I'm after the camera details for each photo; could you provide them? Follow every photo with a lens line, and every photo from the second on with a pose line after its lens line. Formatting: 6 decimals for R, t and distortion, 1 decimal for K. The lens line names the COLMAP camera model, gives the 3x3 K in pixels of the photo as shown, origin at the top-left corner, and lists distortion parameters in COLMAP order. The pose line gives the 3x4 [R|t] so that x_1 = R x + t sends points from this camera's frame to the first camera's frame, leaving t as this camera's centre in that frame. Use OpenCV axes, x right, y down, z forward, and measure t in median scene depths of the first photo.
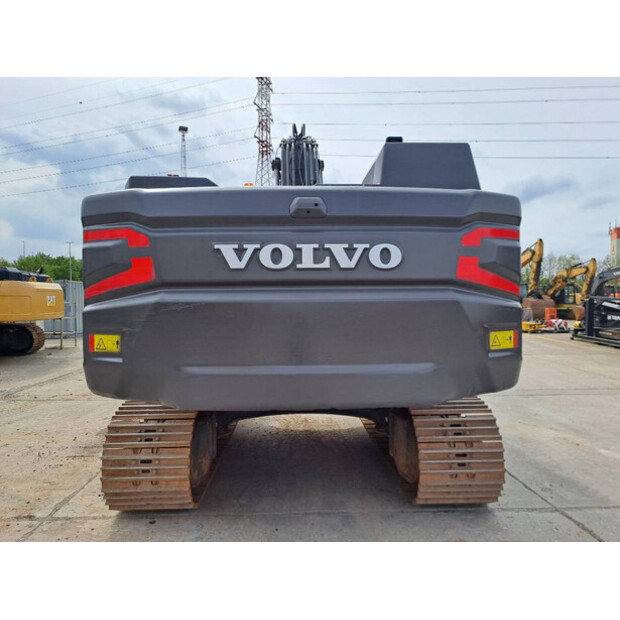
lens RADIAL K [[462.7, 0, 304.3], [0, 462.7, 309.6], [0, 0, 1]] dist [0.088223, -0.099375]
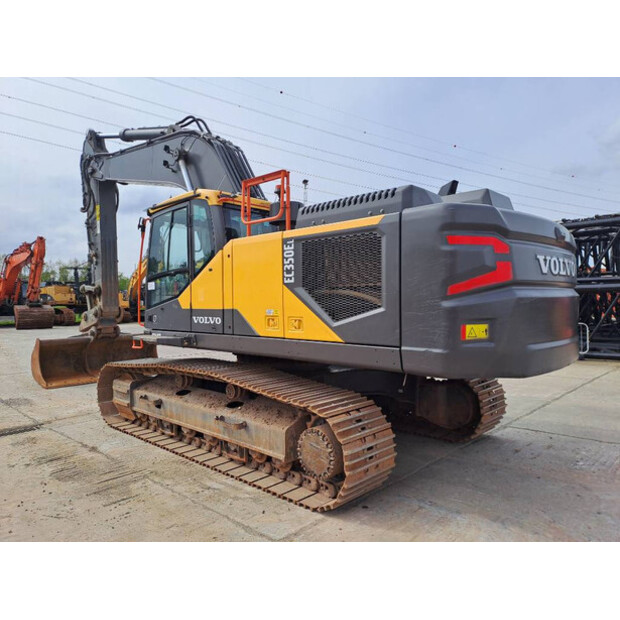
lens RADIAL K [[462.7, 0, 304.3], [0, 462.7, 309.6], [0, 0, 1]] dist [0.088223, -0.099375]
pose [[0.715605, -0.015682, 0.698329, -1.518158], [0.019239, 0.999811, 0.002737, 0.004012], [-0.698240, 0.011476, 0.715771, 0.443668]]
